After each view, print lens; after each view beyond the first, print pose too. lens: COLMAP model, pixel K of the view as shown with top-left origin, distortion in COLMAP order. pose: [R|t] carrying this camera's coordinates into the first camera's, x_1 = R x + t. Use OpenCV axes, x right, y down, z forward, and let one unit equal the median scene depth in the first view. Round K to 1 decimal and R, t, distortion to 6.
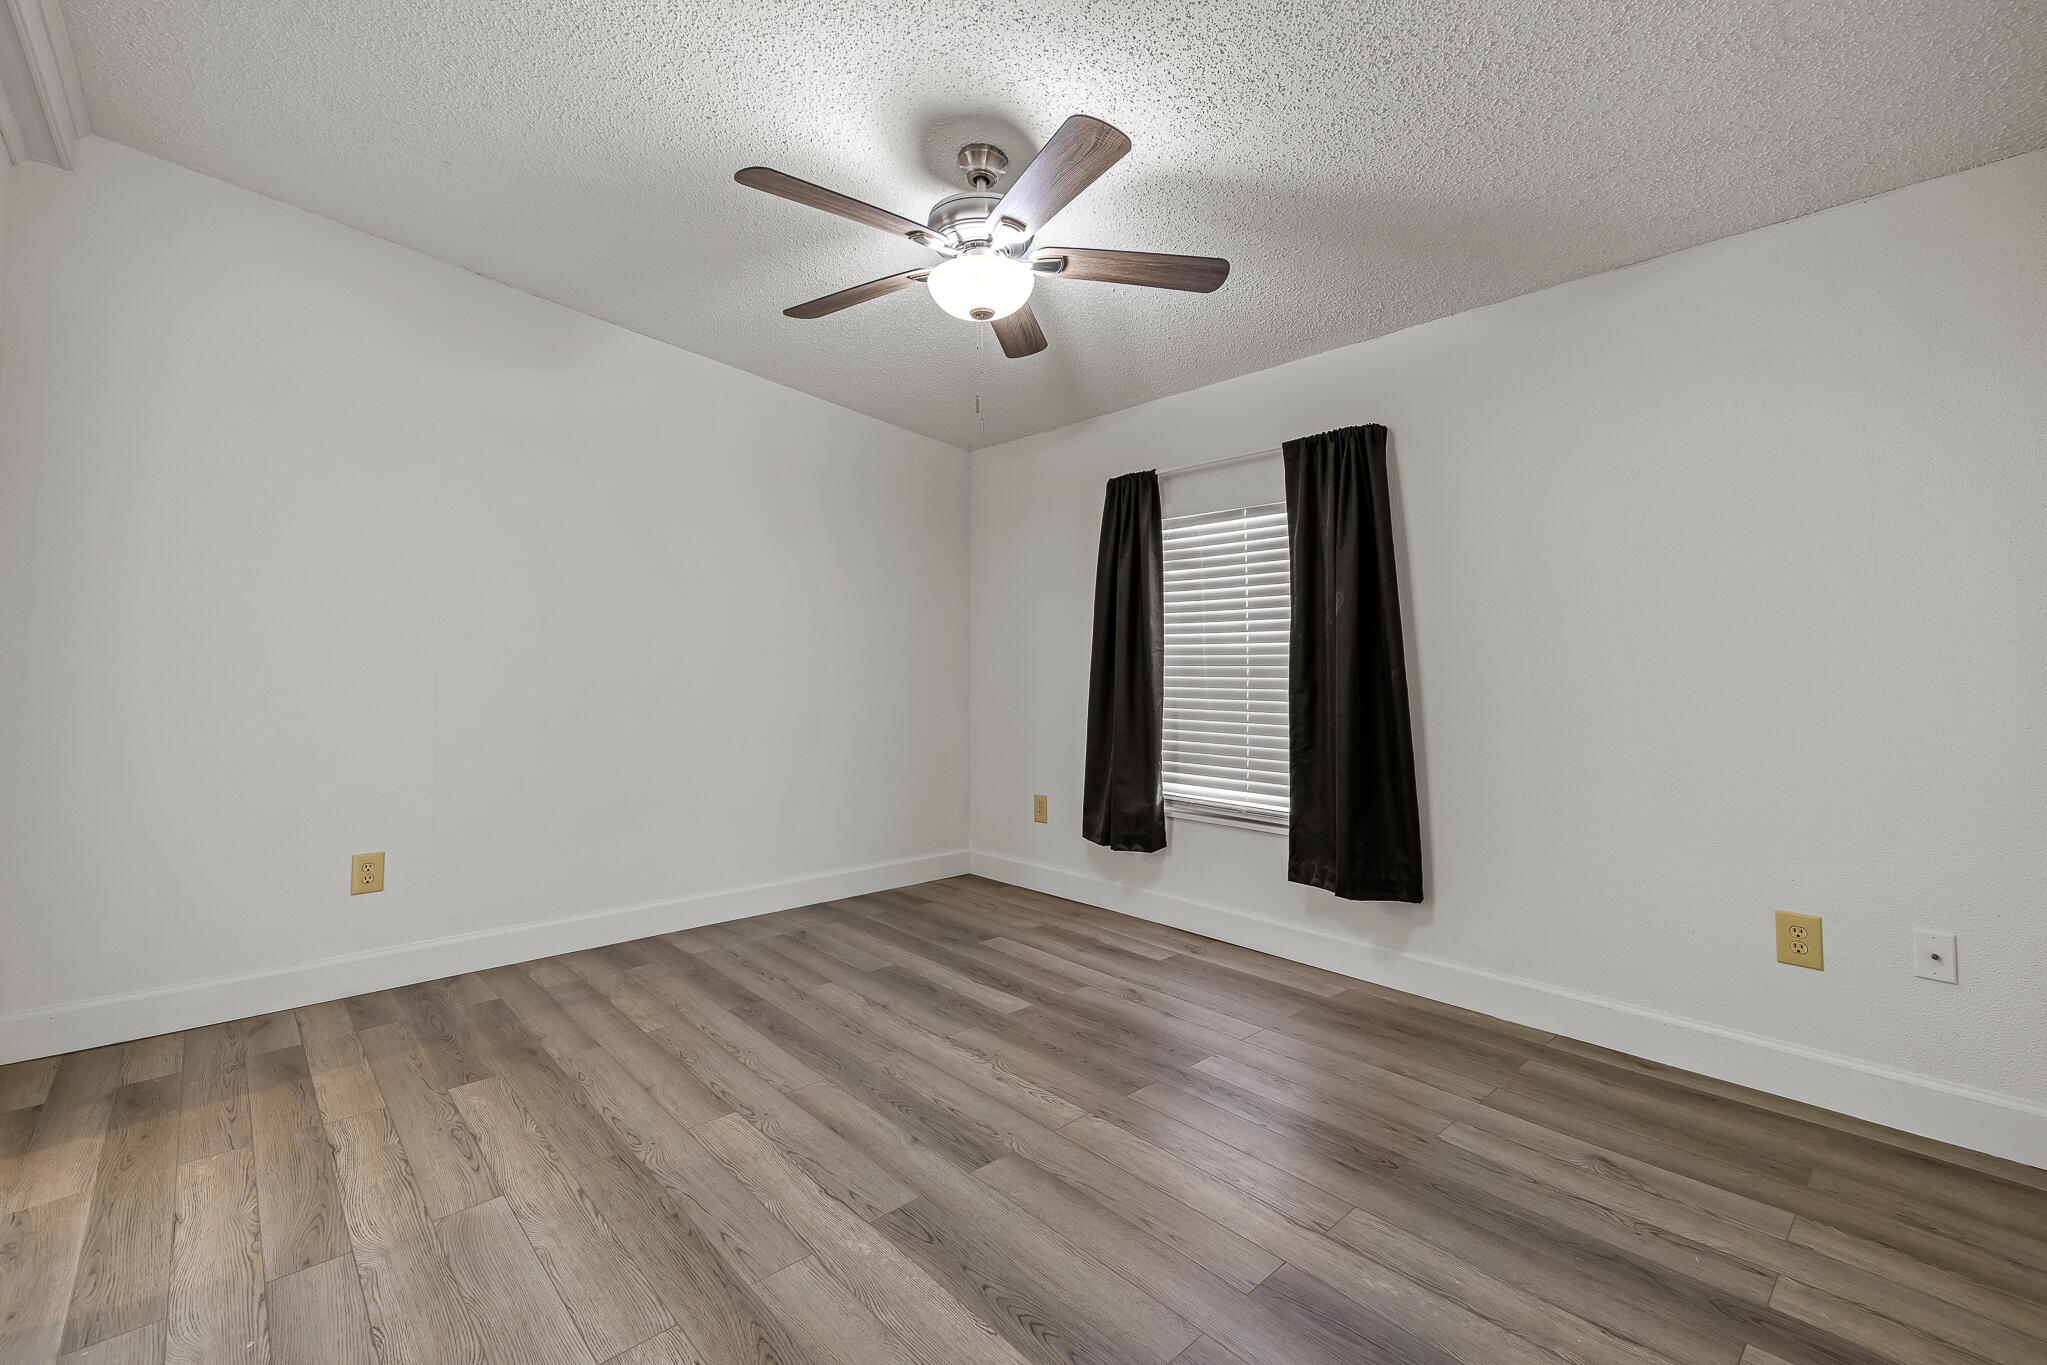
lens RADIAL K [[864.2, 0, 1032.7], [0, 864.2, 675.8], [0, 0, 1]] dist [0.003372, 0.000056]
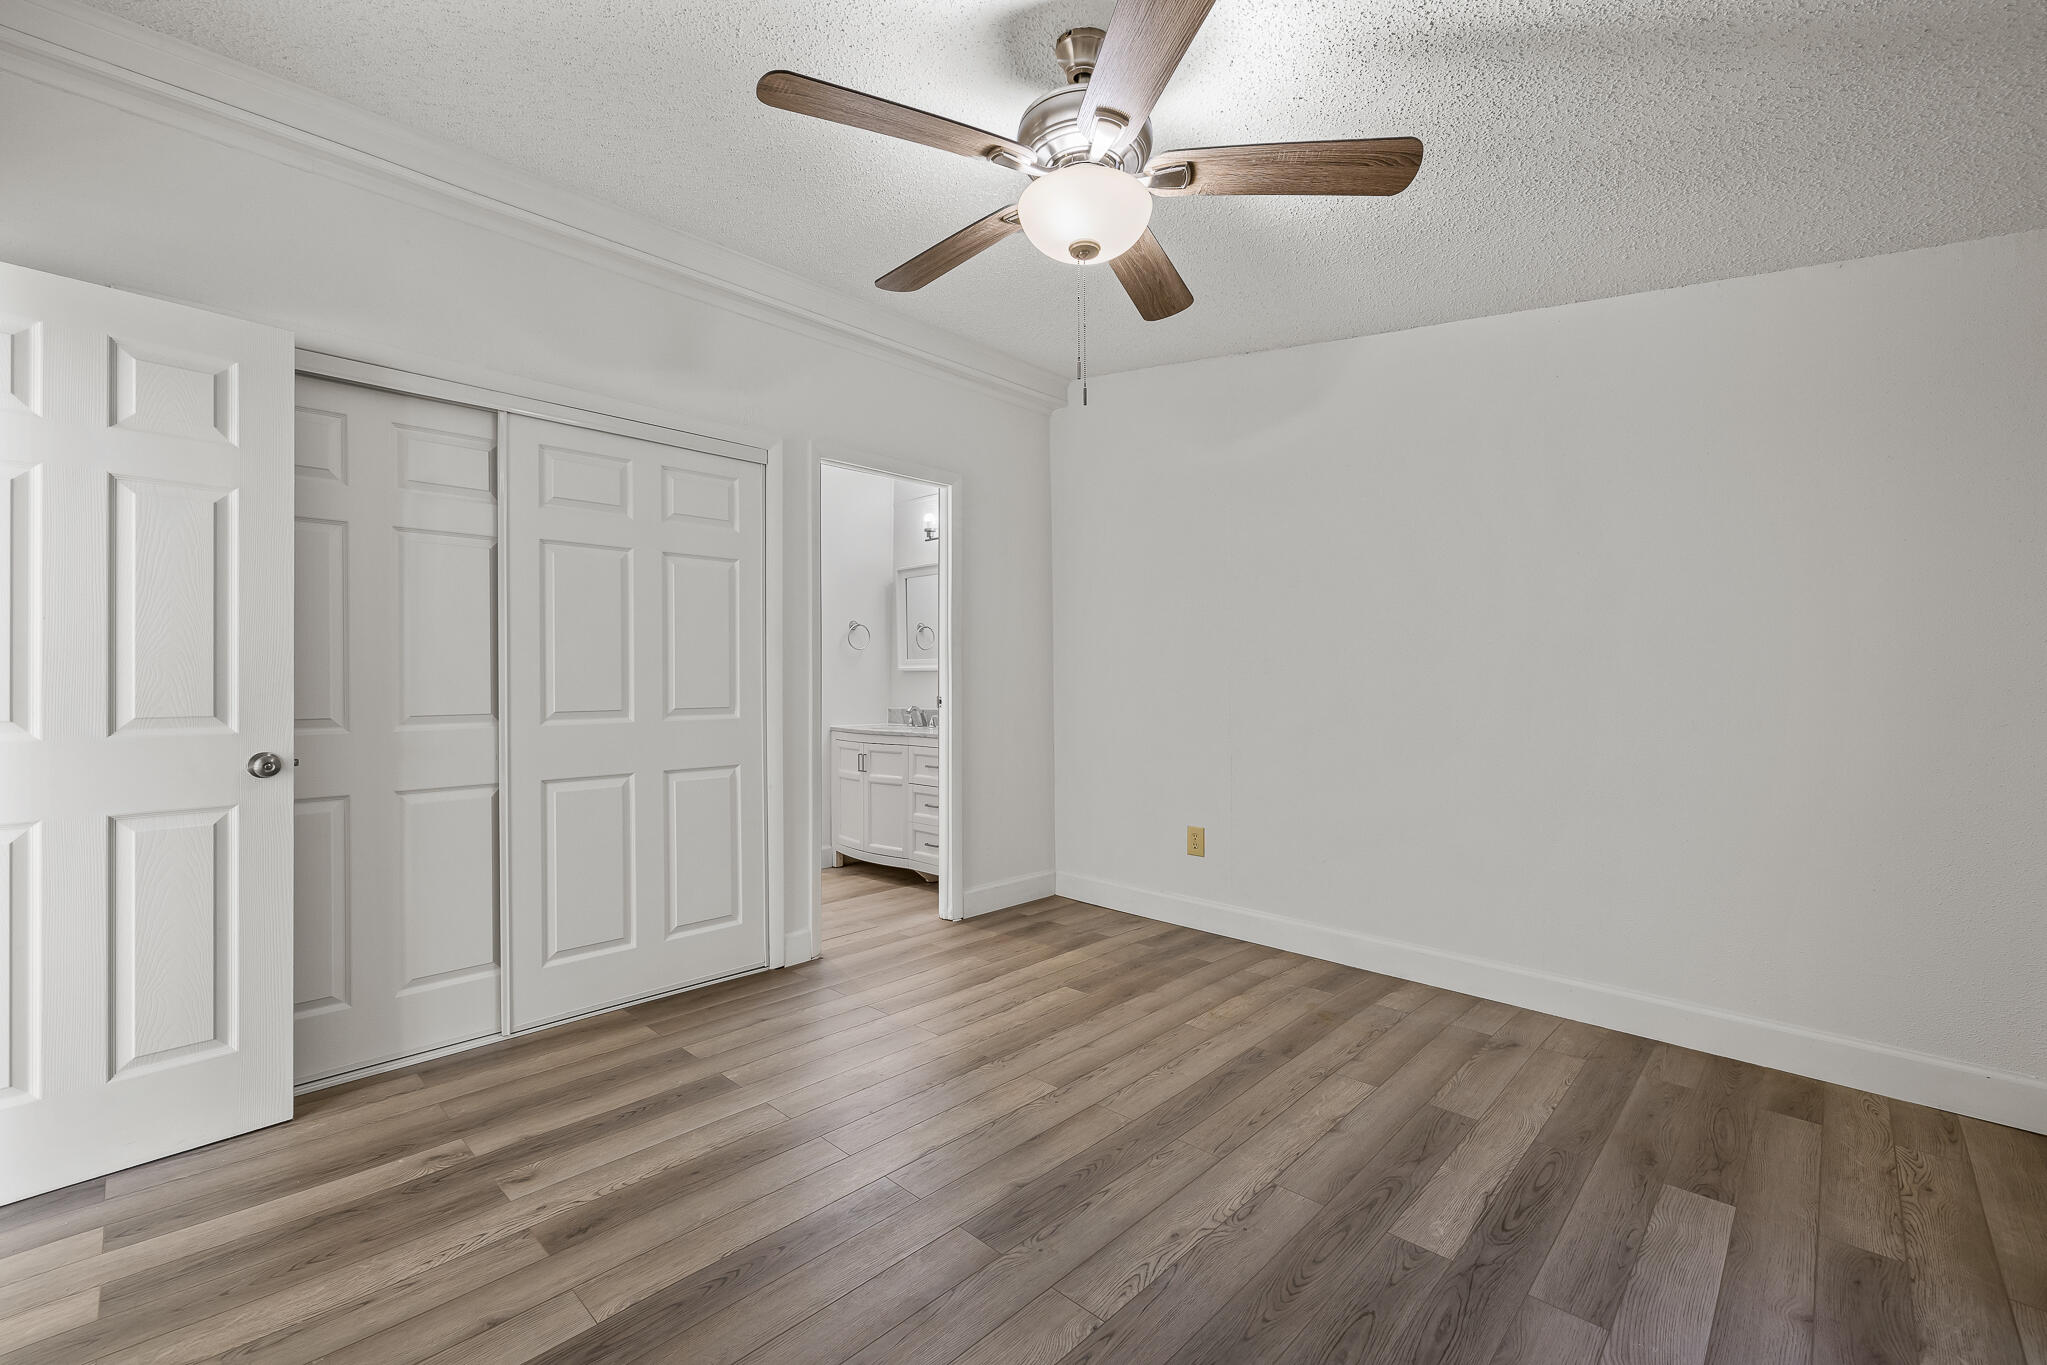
lens RADIAL K [[864.2, 0, 1033.0], [0, 864.2, 683.5], [0, 0, 1]] dist [0.003372, 0.000056]
pose [[0.064928, -0.000496, -0.997890, 0.603569], [-0.015432, 0.999880, -0.001501, -0.013882], [0.997771, 0.015497, 0.064912, 0.691847]]
